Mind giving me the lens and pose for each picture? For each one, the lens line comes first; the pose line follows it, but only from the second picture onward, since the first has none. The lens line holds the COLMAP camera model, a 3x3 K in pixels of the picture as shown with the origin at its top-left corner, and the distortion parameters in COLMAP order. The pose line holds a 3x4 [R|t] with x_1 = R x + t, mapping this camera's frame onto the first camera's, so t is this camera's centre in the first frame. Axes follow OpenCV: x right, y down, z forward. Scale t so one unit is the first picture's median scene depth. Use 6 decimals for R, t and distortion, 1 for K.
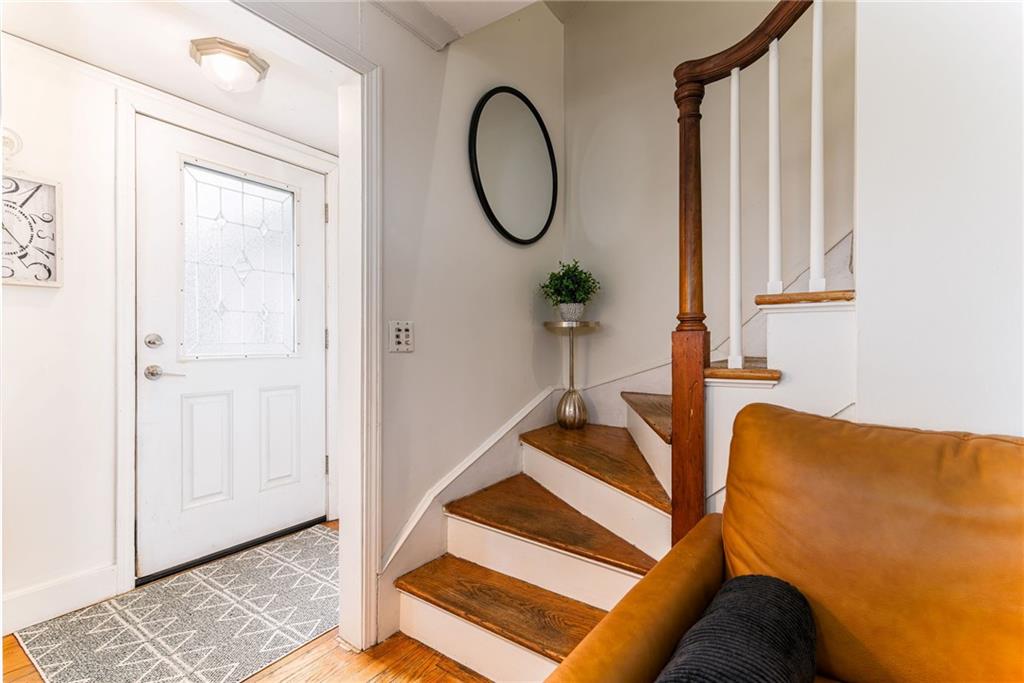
lens RADIAL K [[476.6, 0, 510.5], [0, 476.6, 342.1], [0, 0, 1]] dist [0.010772, -0.001092]
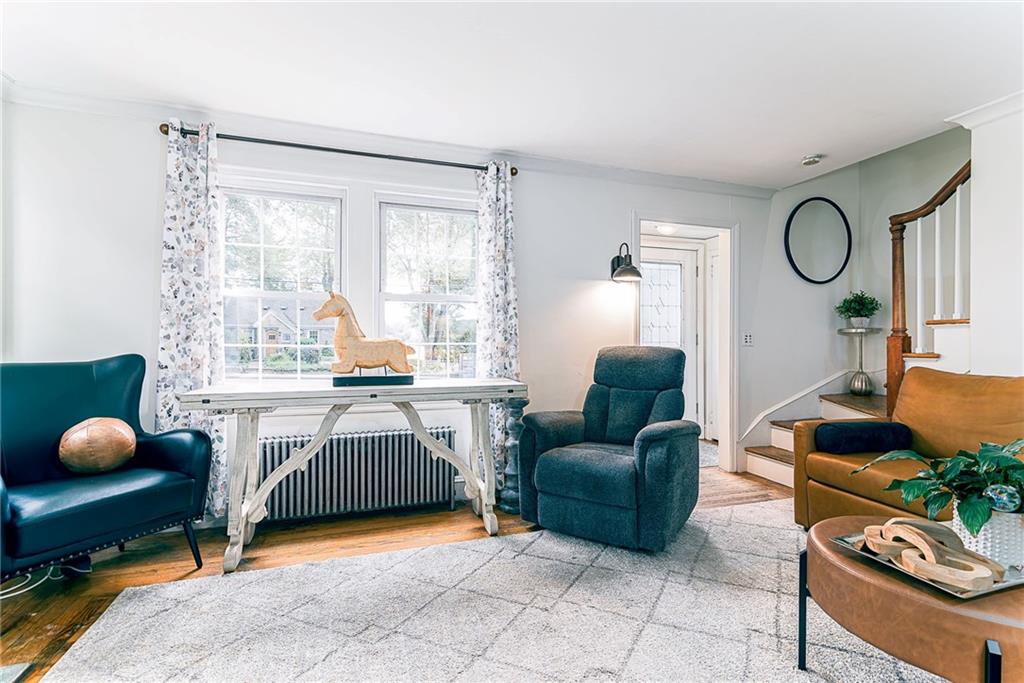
lens RADIAL K [[476.6, 0, 511.2], [0, 476.6, 344.2], [0, 0, 1]] dist [0.010772, -0.001092]
pose [[0.807078, 0.002467, -0.590439, 0.192998], [0.000842, 0.999985, 0.005329, -0.000149], [0.590444, -0.004798, 0.807064, -1.427112]]
